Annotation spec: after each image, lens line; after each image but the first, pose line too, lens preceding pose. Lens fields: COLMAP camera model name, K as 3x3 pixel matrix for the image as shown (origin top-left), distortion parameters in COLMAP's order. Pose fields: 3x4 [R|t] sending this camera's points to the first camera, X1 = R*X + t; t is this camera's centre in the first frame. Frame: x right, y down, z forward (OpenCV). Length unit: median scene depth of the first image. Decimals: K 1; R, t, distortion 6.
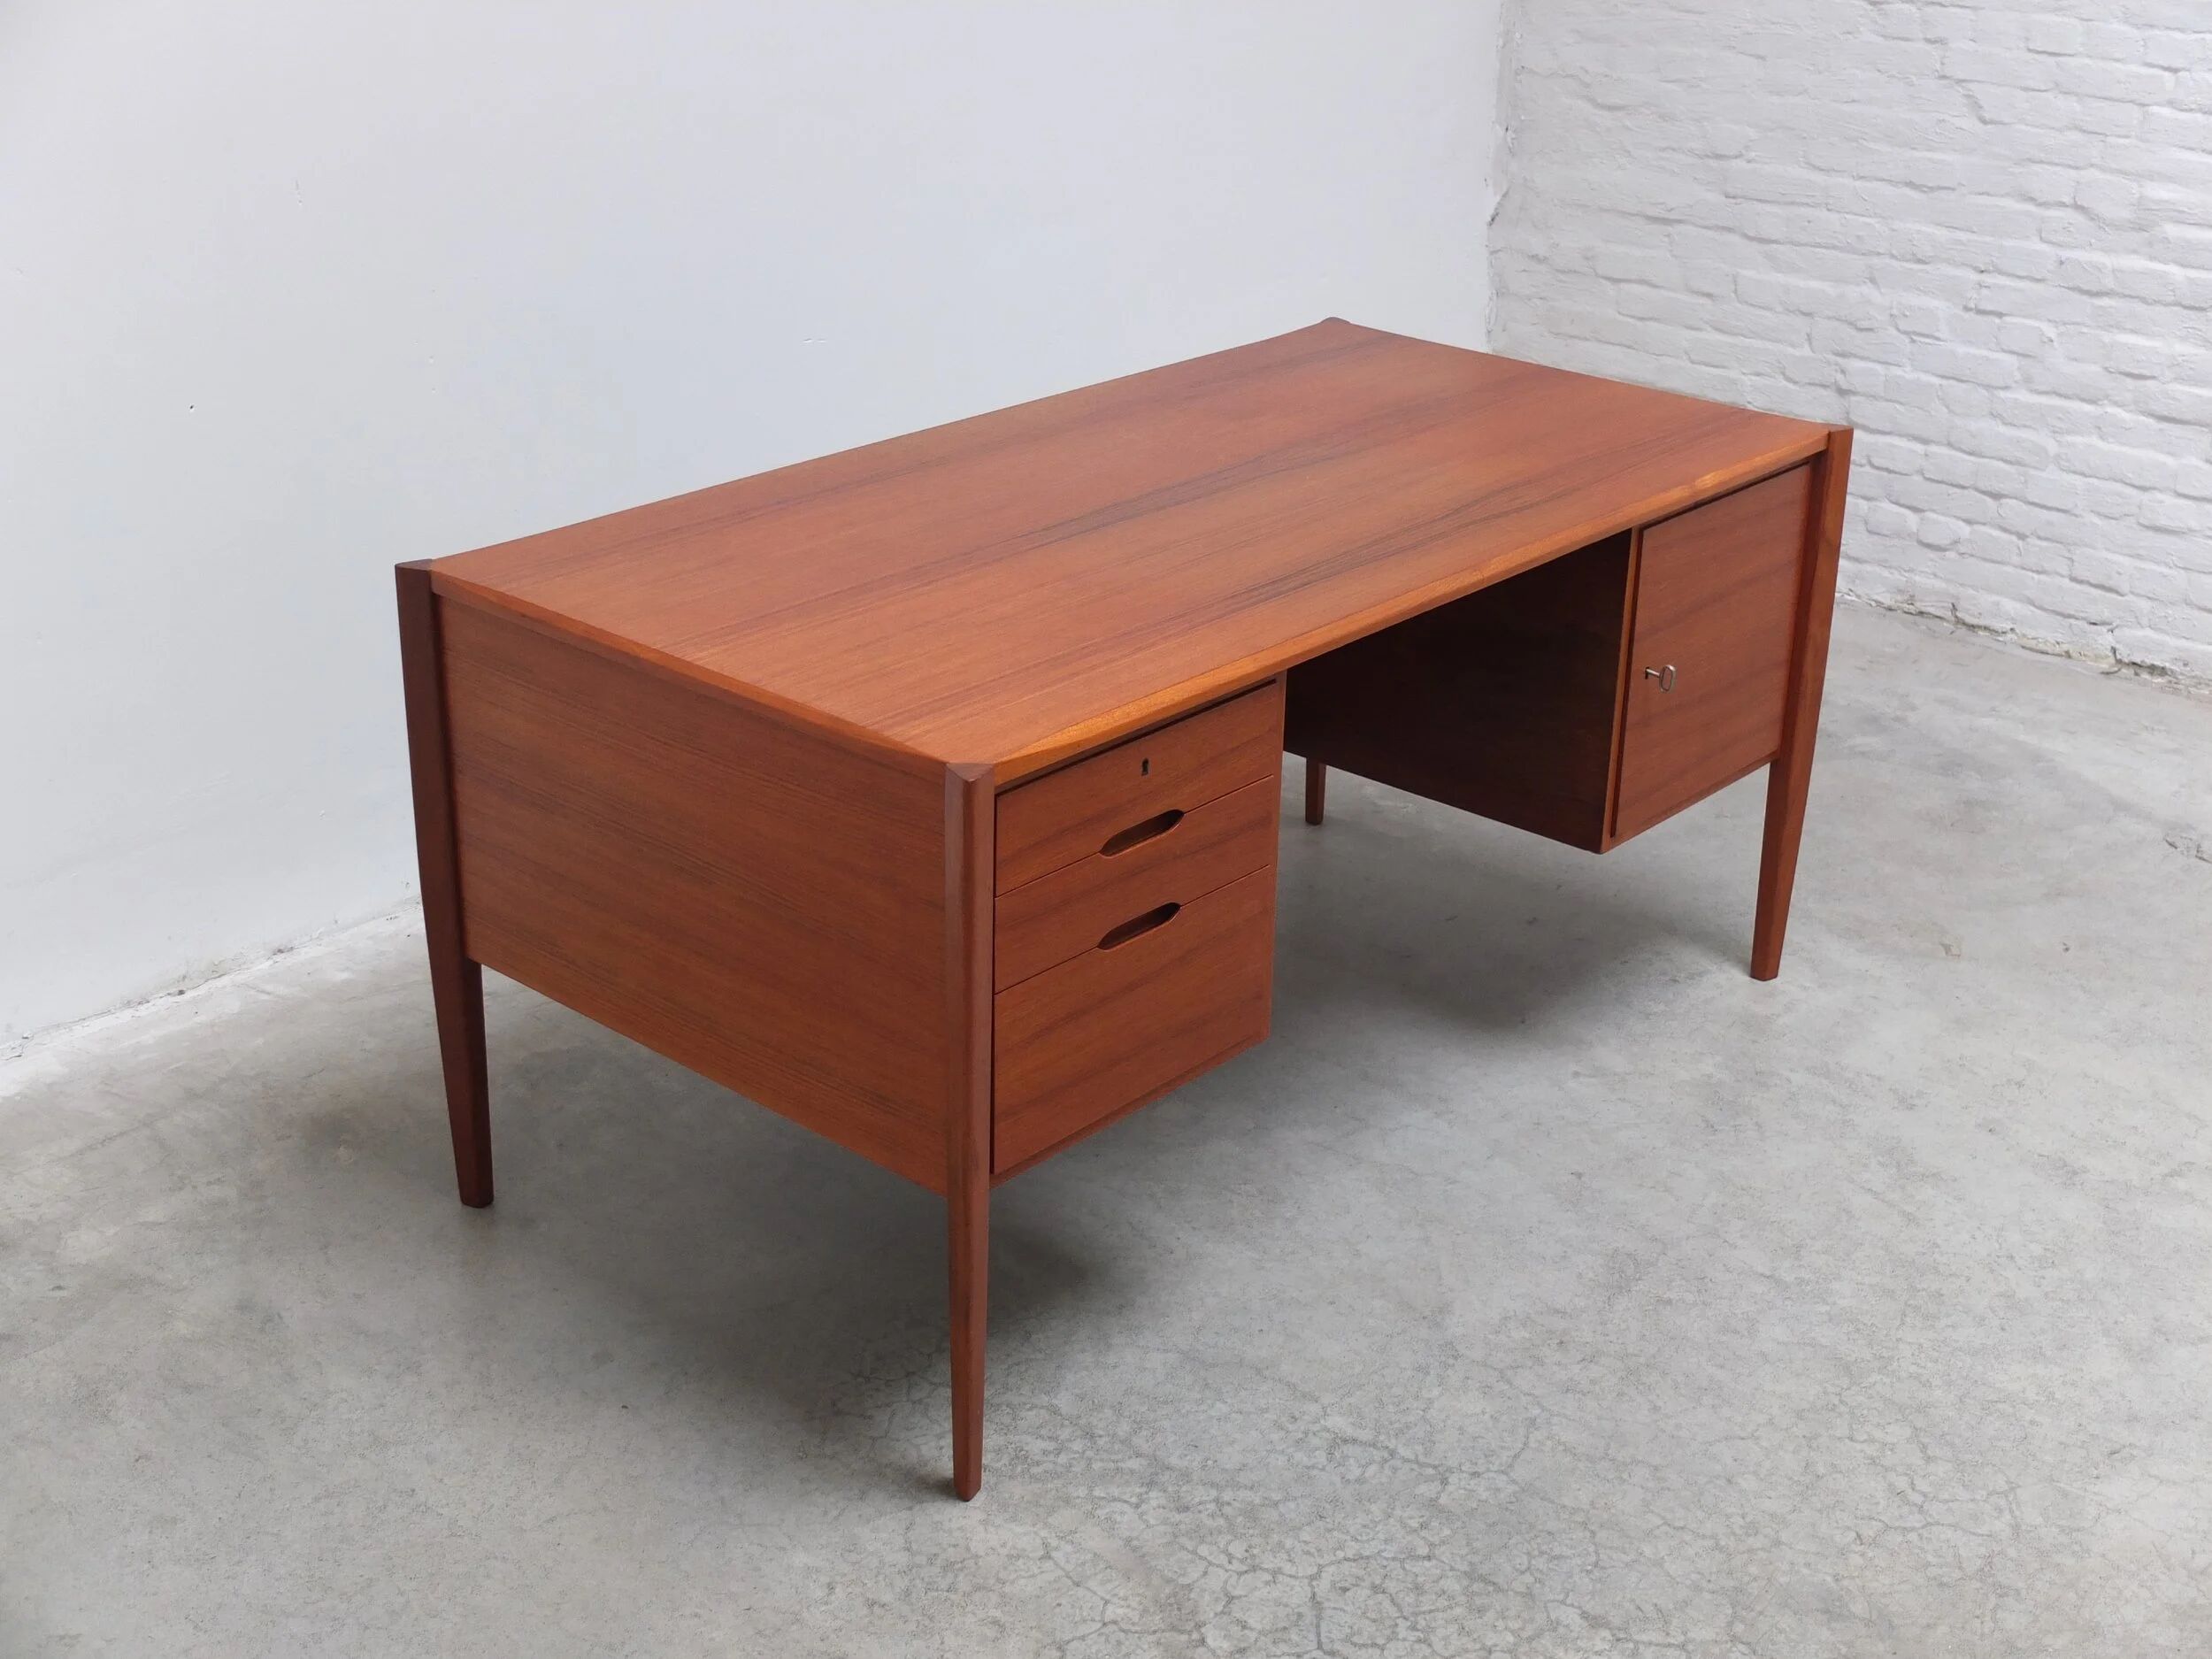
lens RADIAL K [[2852.4, 0, 1099.2], [0, 2852.4, 823.8], [0, 0, 1]] dist [-0.078417, 0.000000]
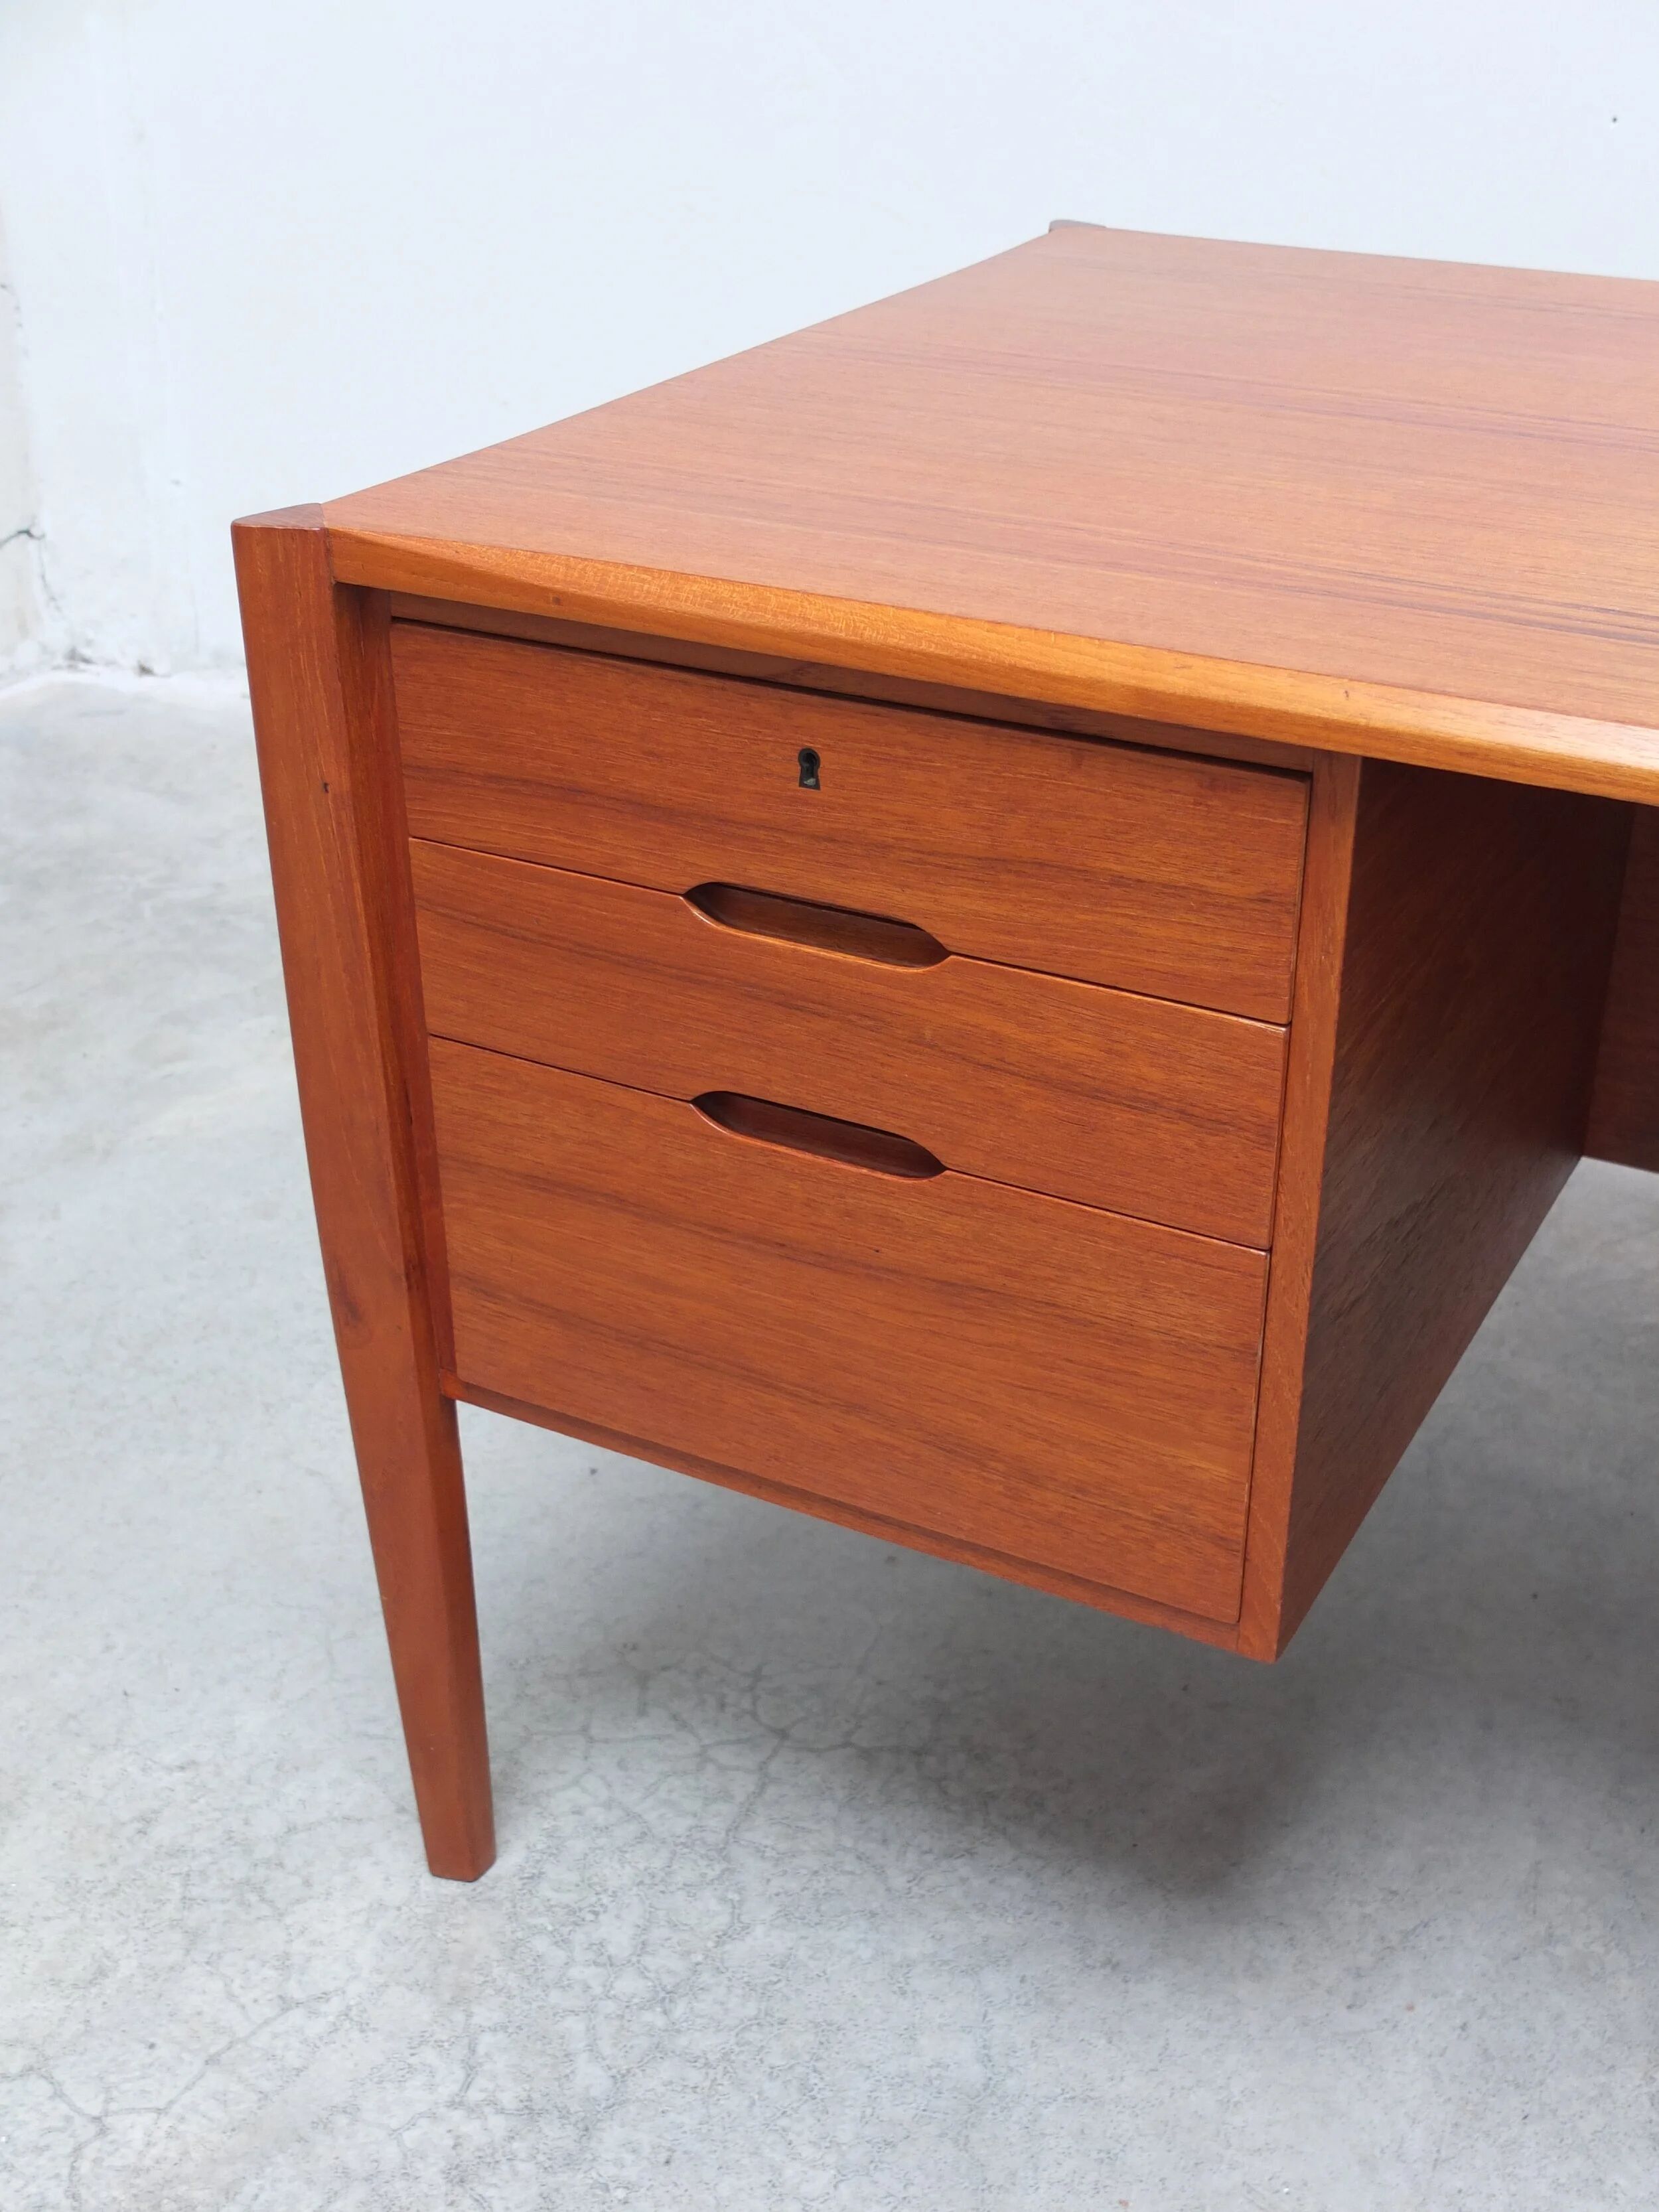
lens RADIAL K [[2602.8, 0, 849.0], [0, 2602.8, 1150.8], [0, 0, 1]] dist [-0.038582, 0.000000]
pose [[0.228029, 0.456980, -0.859751, 0.298336], [-0.379105, 0.855002, 0.353907, -0.087698], [0.896818, 0.245235, 0.368208, 0.704217]]
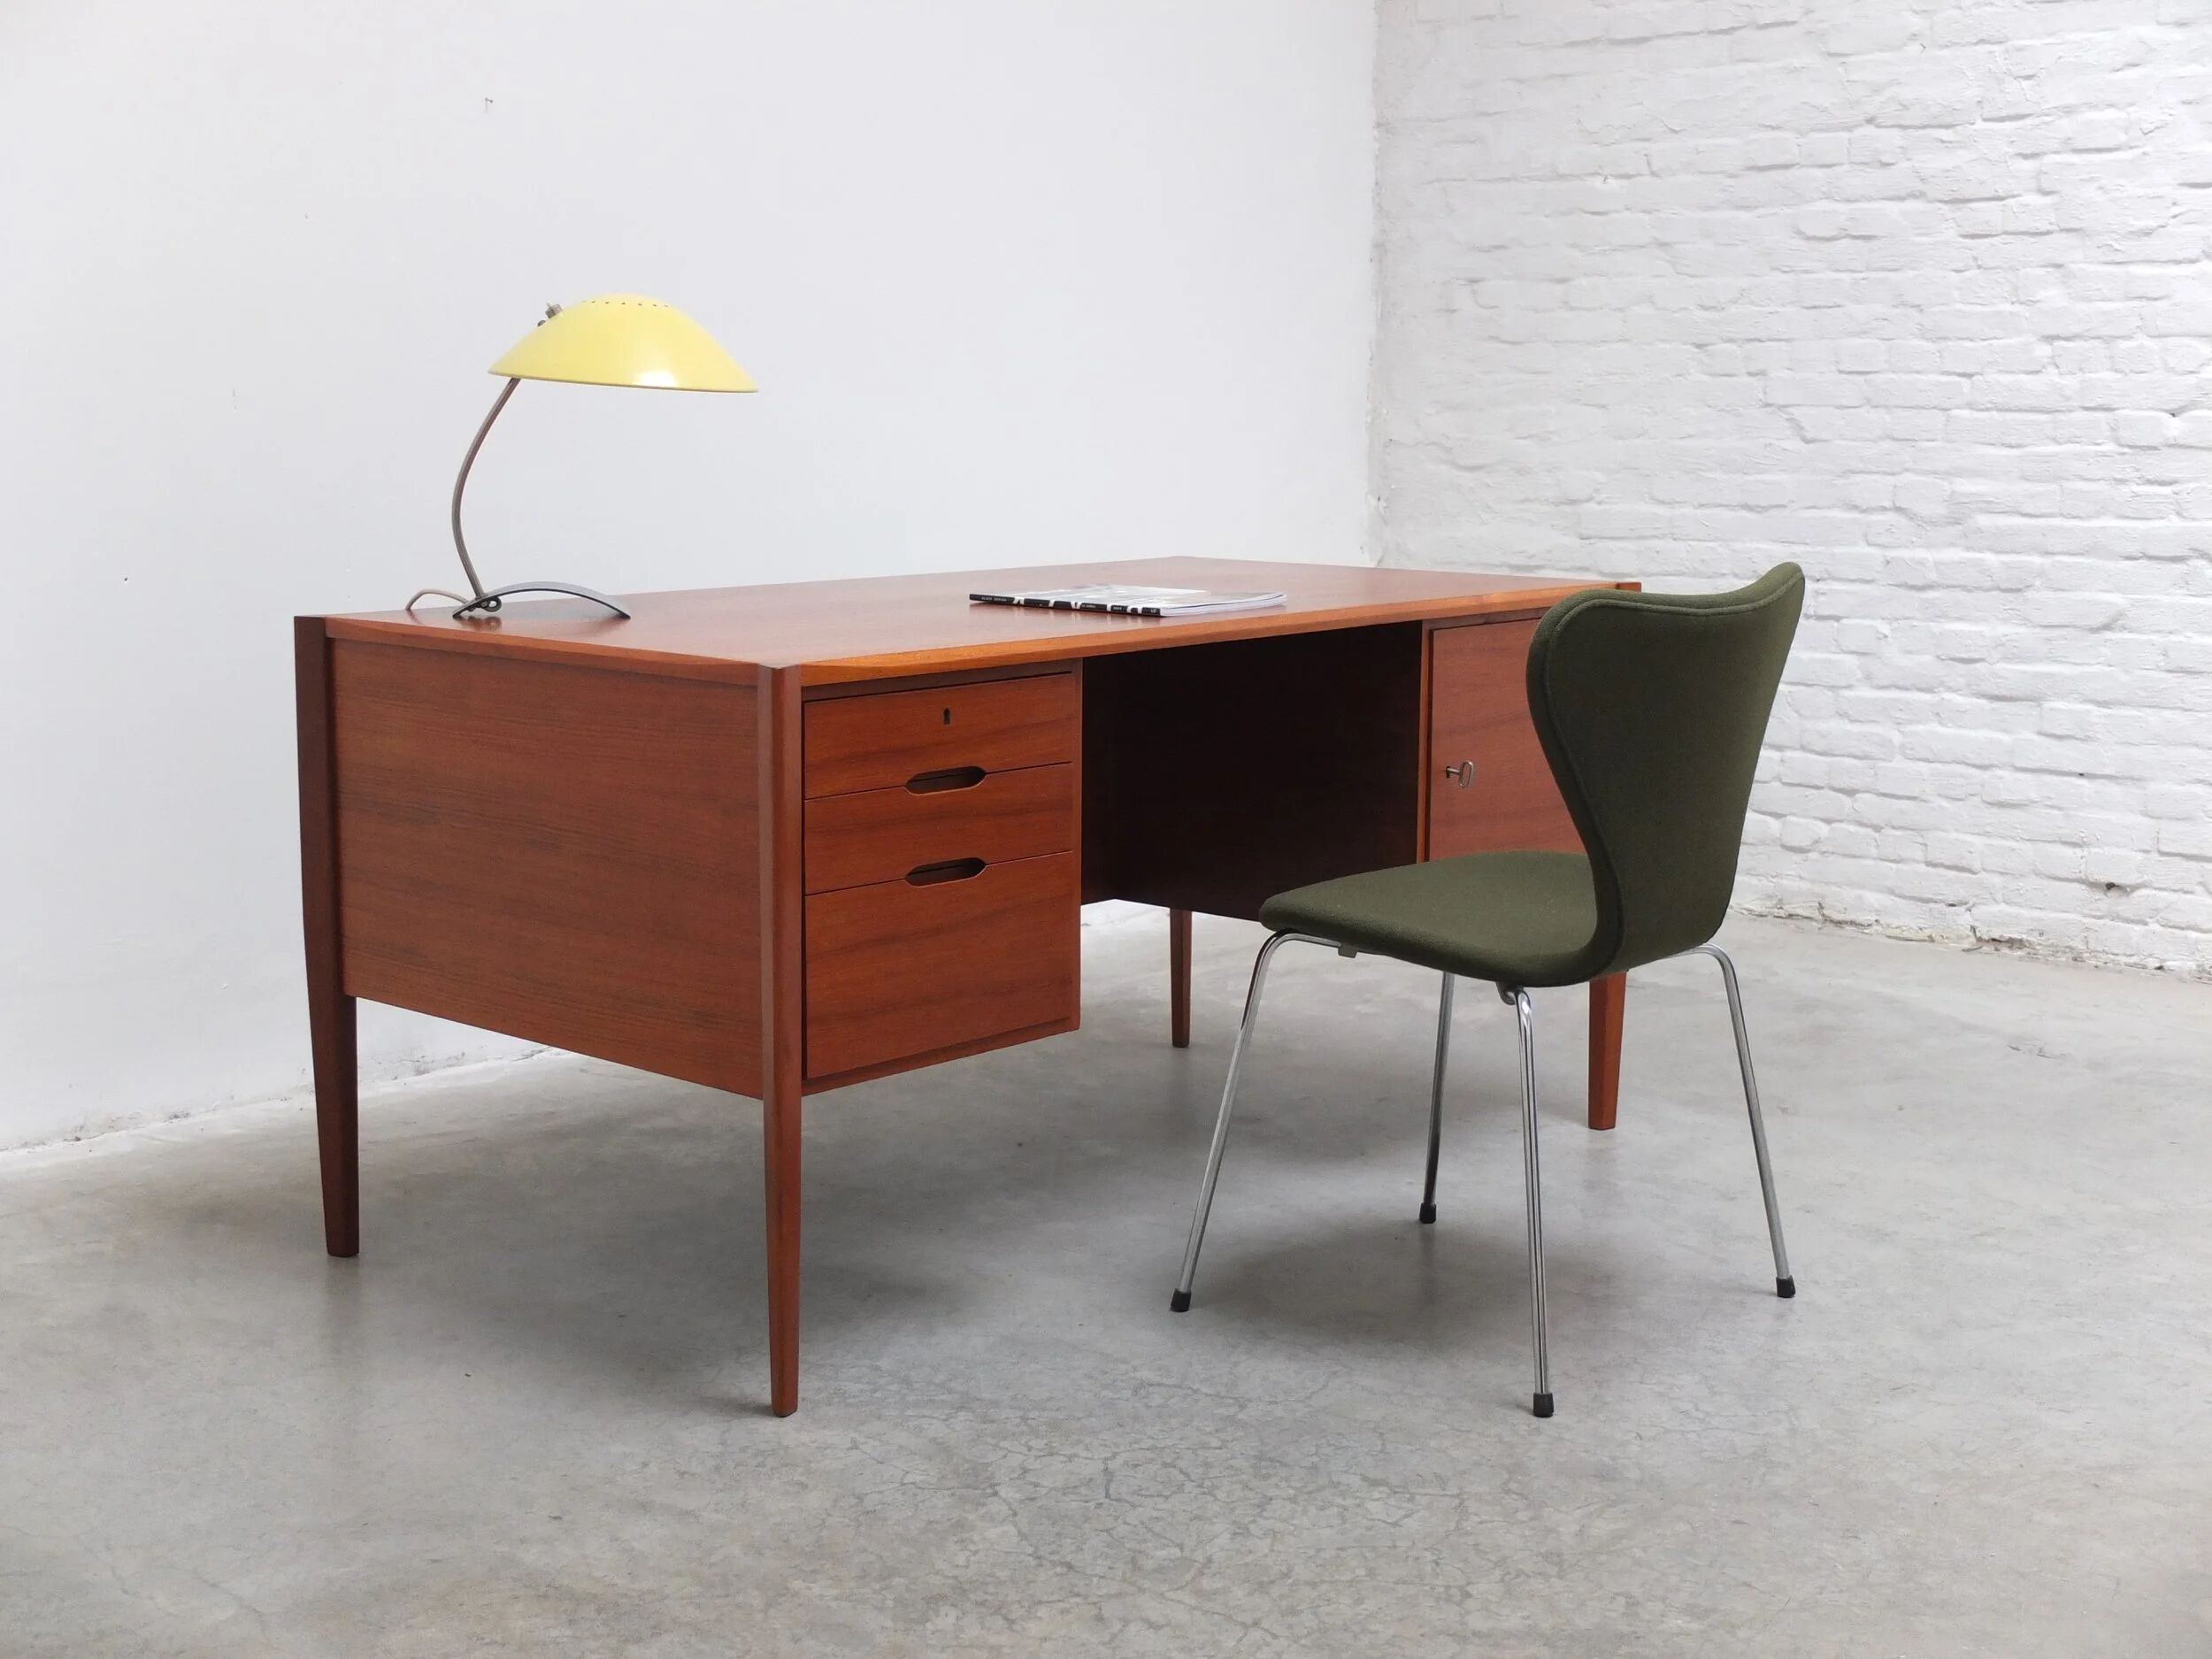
lens RADIAL K [[3008.9, 0, 1067.4], [0, 3008.9, 794.3], [0, 0, 1]] dist [-0.052736, 0.000000]
pose [[0.999867, -0.012342, -0.010668, 0.060578], [0.009113, 0.964963, -0.262229, 0.256330], [0.013530, 0.262097, 0.964947, -0.104875]]
